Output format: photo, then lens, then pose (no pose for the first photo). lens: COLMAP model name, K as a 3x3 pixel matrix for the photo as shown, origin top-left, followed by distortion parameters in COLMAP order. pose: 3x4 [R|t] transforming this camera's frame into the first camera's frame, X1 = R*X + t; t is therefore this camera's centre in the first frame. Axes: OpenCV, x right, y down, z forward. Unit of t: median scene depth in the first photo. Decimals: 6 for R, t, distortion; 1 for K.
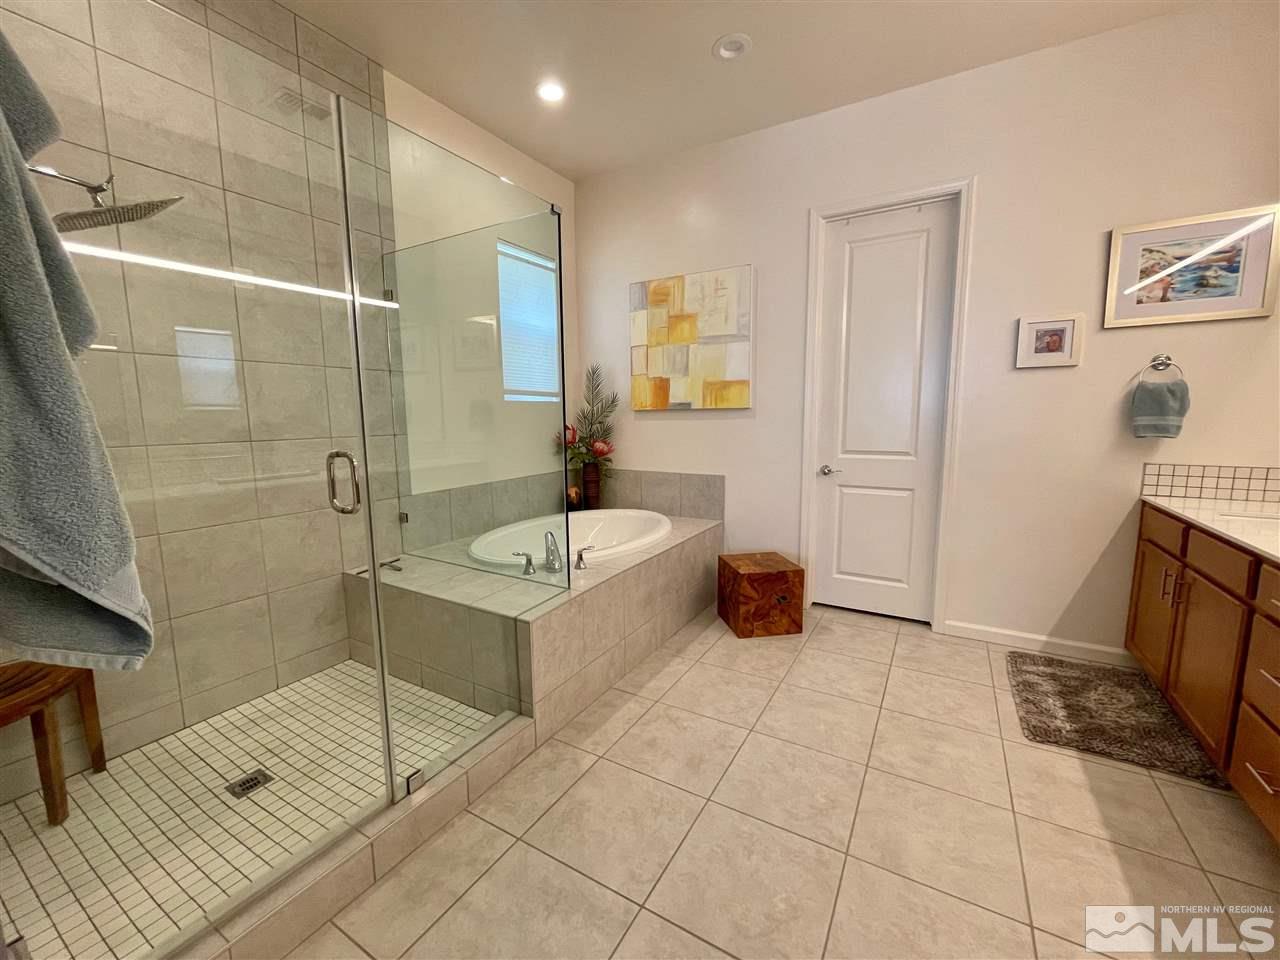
lens RADIAL K [[513.8, 0, 638.7], [0, 513.8, 488.2], [0, 0, 1]] dist [-0.002136, -0.000669]
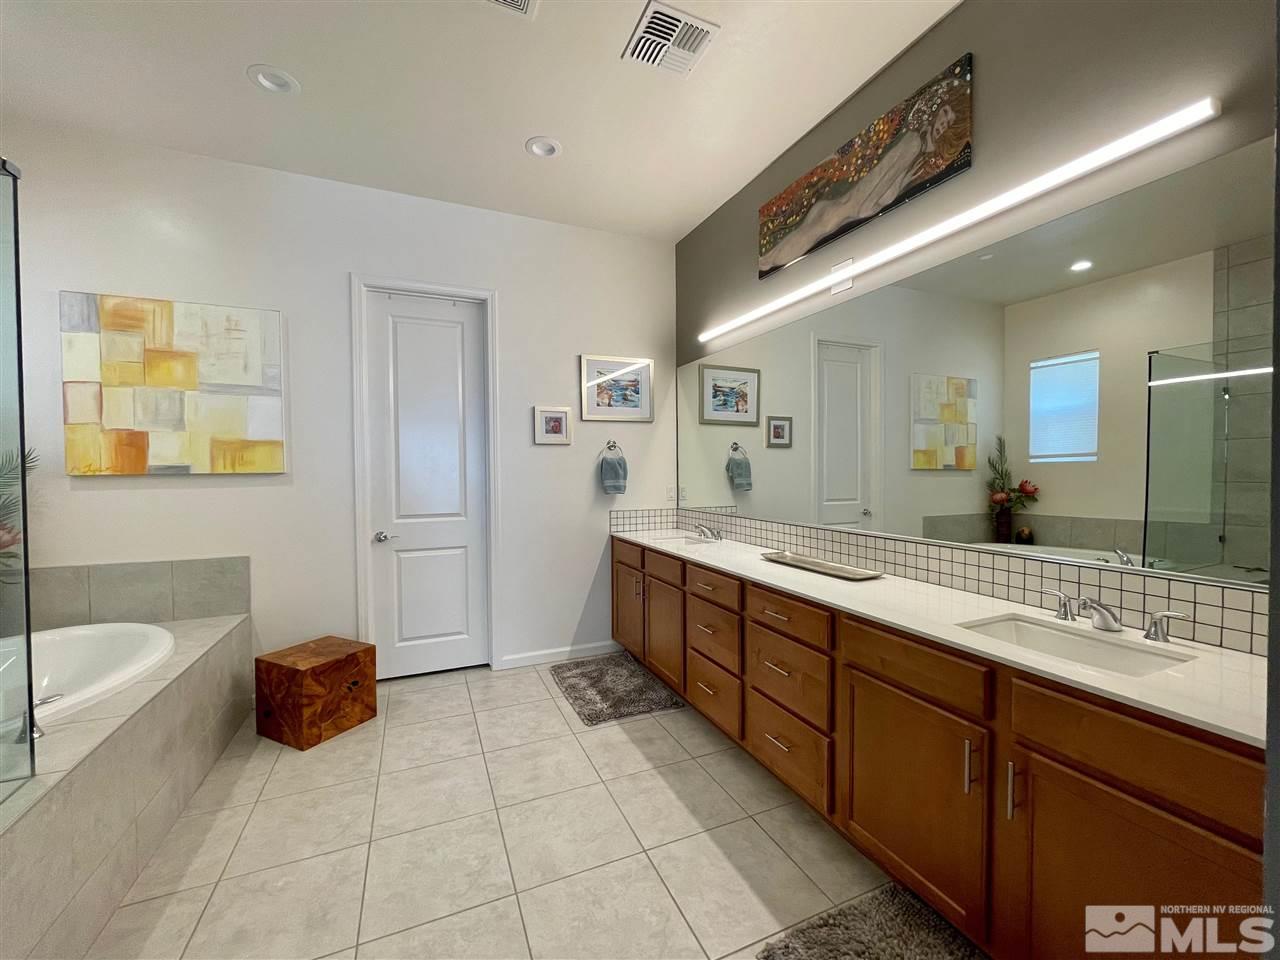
lens RADIAL K [[513.8, 0, 643.2], [0, 513.8, 490.4], [0, 0, 1]] dist [-0.002136, -0.000669]
pose [[0.587679, -0.025859, 0.808681, -0.156068], [0.118388, 0.991480, -0.054330, -0.013928], [-0.800386, 0.127667, 0.585734, 0.035180]]
